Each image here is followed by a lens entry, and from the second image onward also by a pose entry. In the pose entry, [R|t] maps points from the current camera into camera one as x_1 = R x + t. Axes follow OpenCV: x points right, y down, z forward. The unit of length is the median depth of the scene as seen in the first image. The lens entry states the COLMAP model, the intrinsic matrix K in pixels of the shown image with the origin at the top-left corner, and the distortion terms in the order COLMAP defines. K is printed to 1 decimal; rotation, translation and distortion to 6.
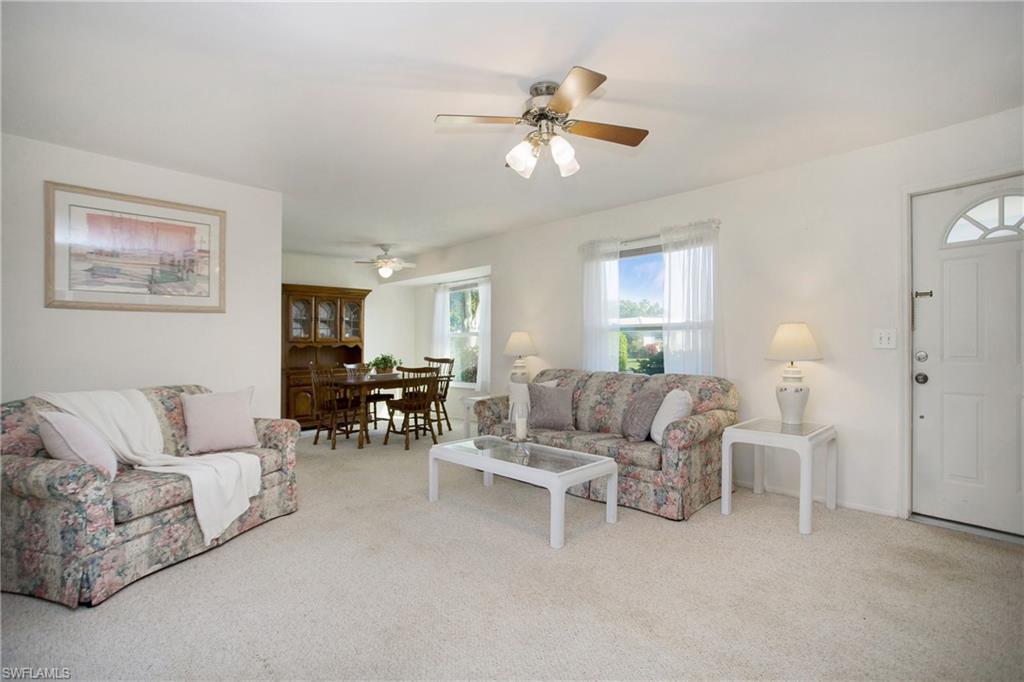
lens RADIAL K [[495.2, 0, 473.8], [0, 495.2, 333.0], [0, 0, 1]] dist [0.002731, 0.000376]
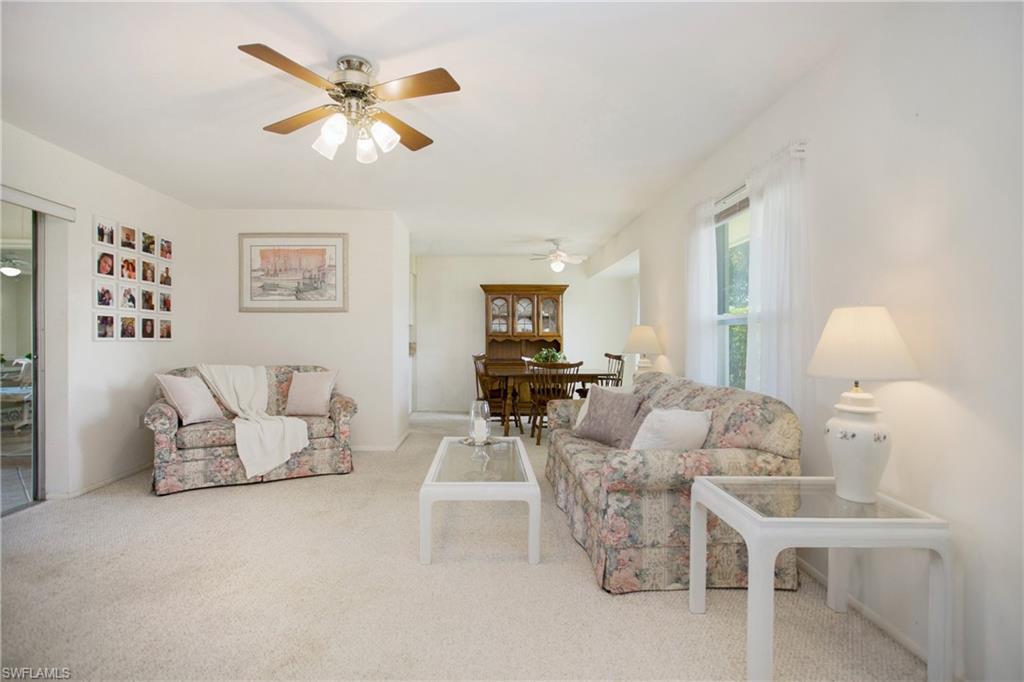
lens RADIAL K [[485.6, 0, 502.0], [0, 485.6, 336.5], [0, 0, 1]] dist [0.004848, 0.000438]
pose [[0.740337, 0.008276, -0.672185, 0.729311], [0.003361, 0.999866, 0.016012, 0.003986], [0.672227, -0.014114, 0.740210, 0.371564]]
